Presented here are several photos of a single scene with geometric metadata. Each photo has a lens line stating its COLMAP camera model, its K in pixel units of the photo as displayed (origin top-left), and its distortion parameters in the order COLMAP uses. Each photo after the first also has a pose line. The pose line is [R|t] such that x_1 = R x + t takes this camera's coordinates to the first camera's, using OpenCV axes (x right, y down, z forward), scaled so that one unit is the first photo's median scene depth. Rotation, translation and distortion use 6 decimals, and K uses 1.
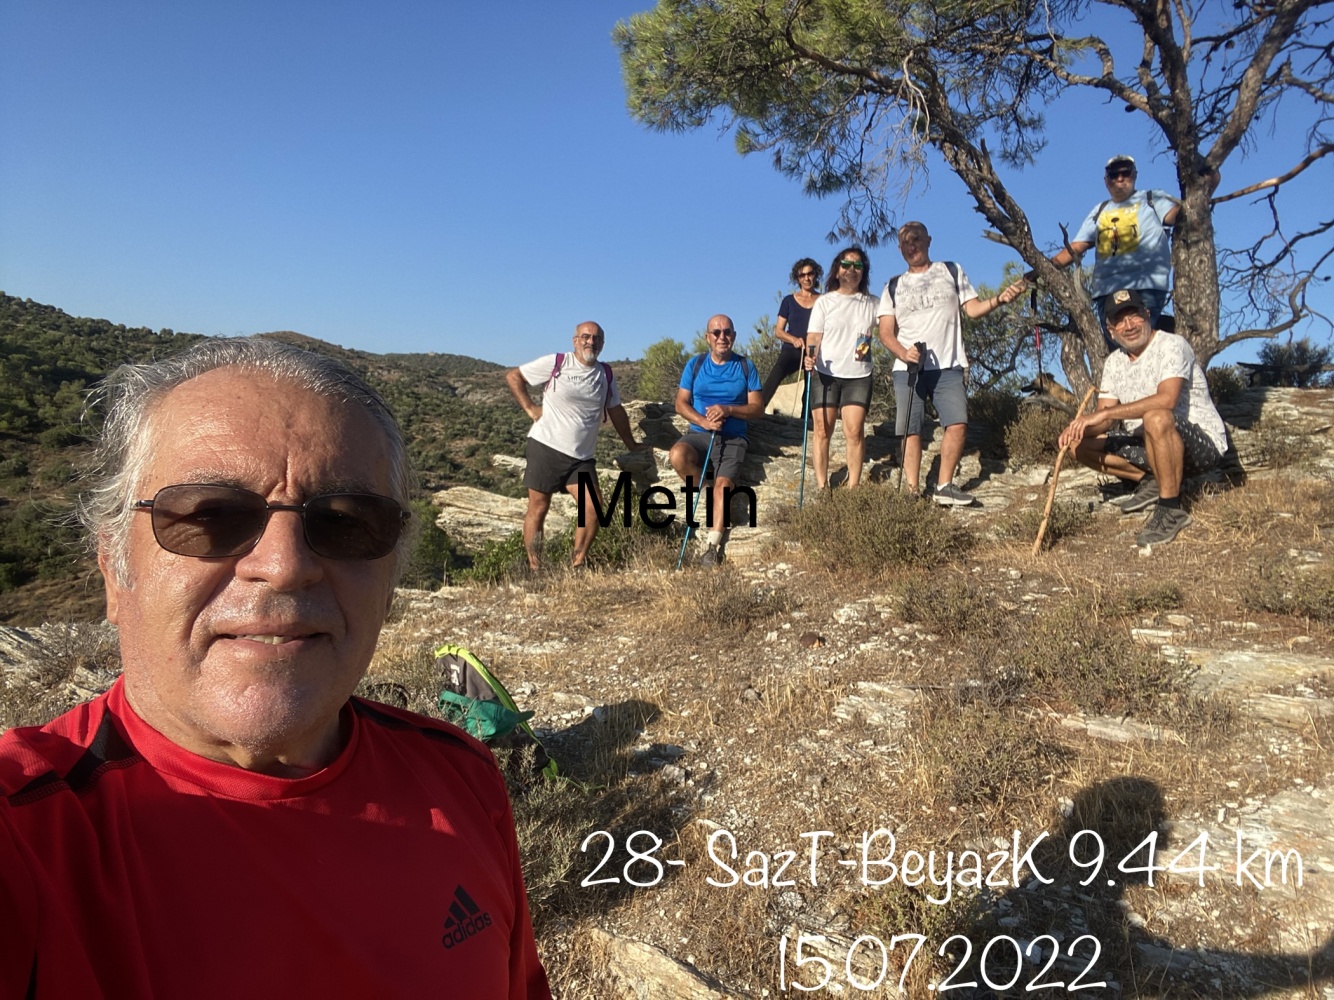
lens RADIAL K [[899.4, 0, 654.1], [0, 899.4, 496.1], [0, 0, 1]] dist [0.019441, -0.010571]
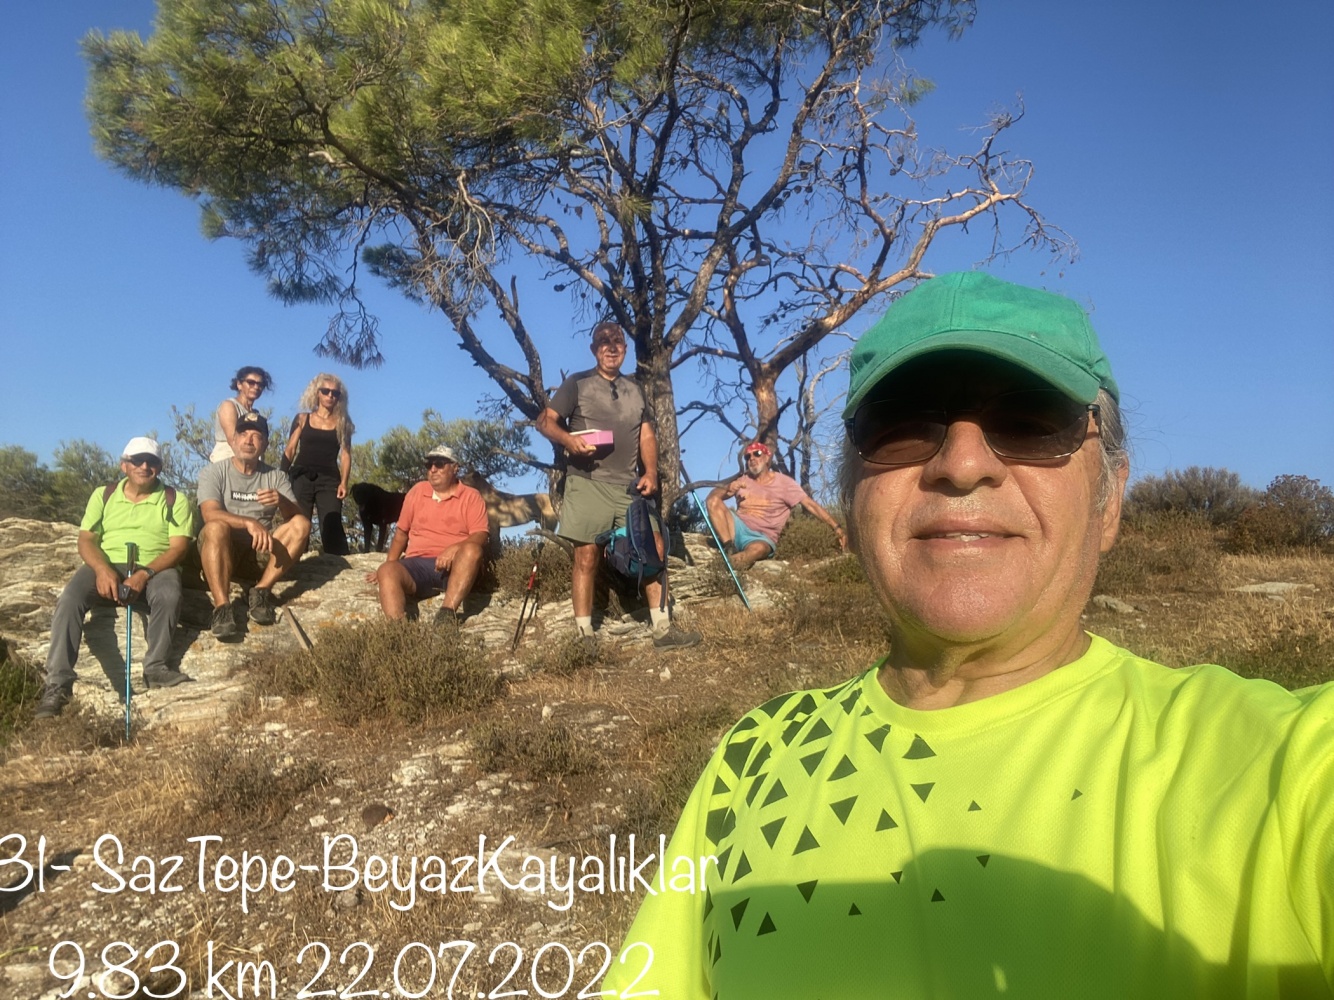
lens RADIAL K [[899.4, 0, 659.8], [0, 899.4, 497.7], [0, 0, 1]] dist [0.019441, -0.010571]
pose [[0.764542, 0.061185, 0.641664, -0.073465], [0.040910, 0.988872, -0.143036, 0.002673], [-0.643275, 0.135607, 0.753531, 0.077834]]
